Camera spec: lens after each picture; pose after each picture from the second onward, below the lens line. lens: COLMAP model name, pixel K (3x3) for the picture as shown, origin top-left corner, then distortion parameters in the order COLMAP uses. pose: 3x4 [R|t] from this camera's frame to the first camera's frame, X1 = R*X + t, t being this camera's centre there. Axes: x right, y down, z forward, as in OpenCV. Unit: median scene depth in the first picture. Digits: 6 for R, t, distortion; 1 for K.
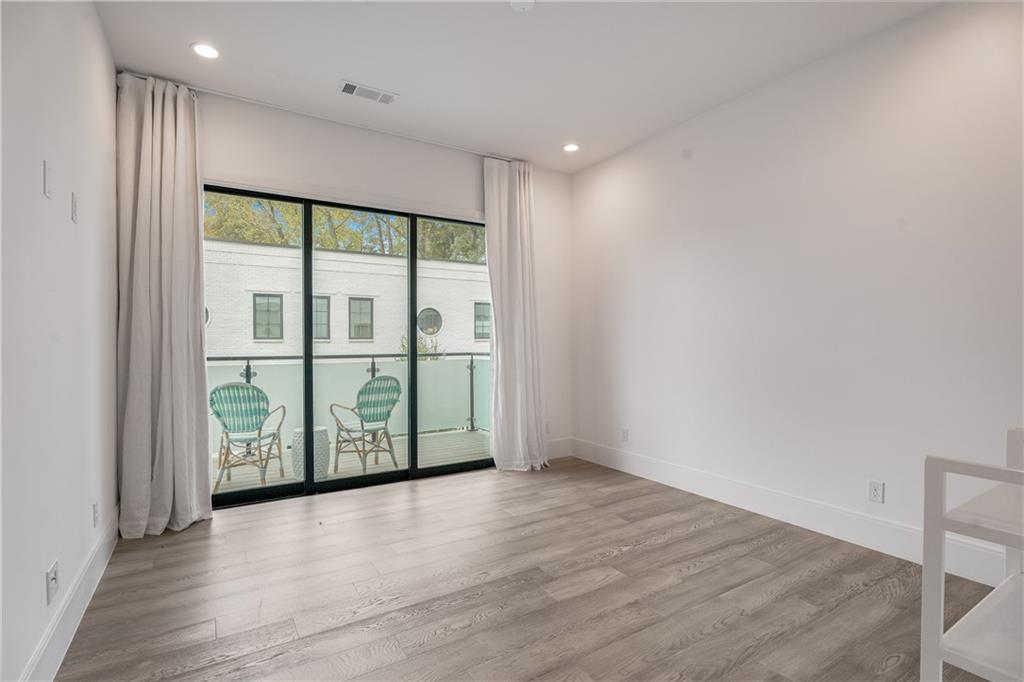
lens RADIAL K [[488.0, 0, 511.5], [0, 488.0, 341.6], [0, 0, 1]] dist [0.000051, -0.000012]
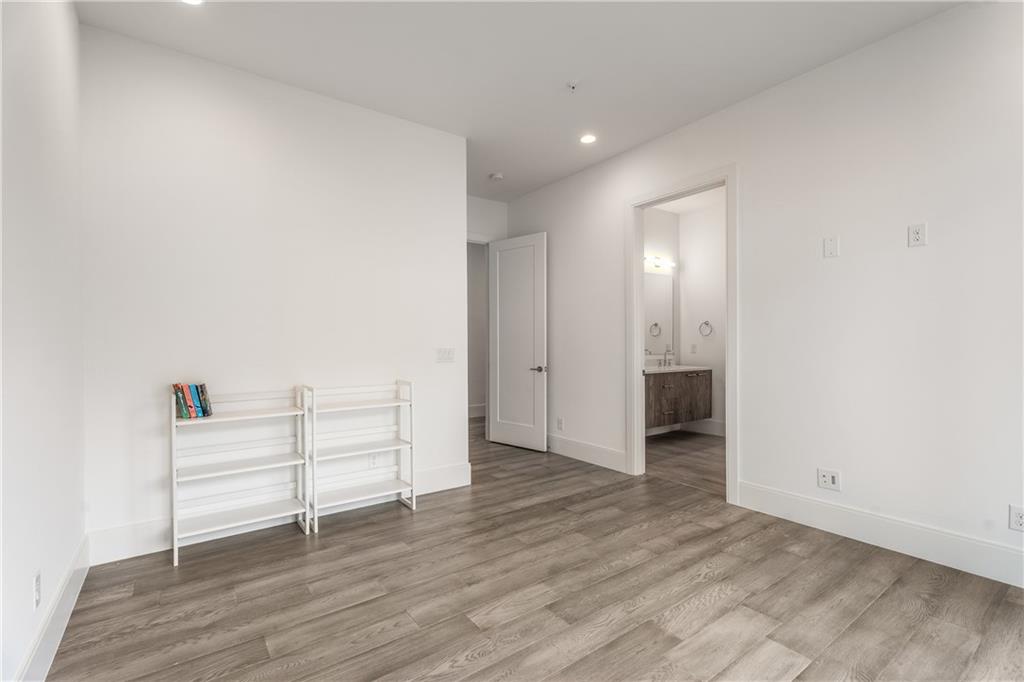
lens RADIAL K [[464.5, 0, 510.7], [0, 464.5, 342.6], [0, 0, 1]] dist [0.001618, 0.000100]
pose [[-0.997816, 0.005302, -0.065849, 0.224841], [0.005192, 0.999985, 0.001845, -0.005505], [0.065857, 0.001499, -0.997828, 1.978607]]
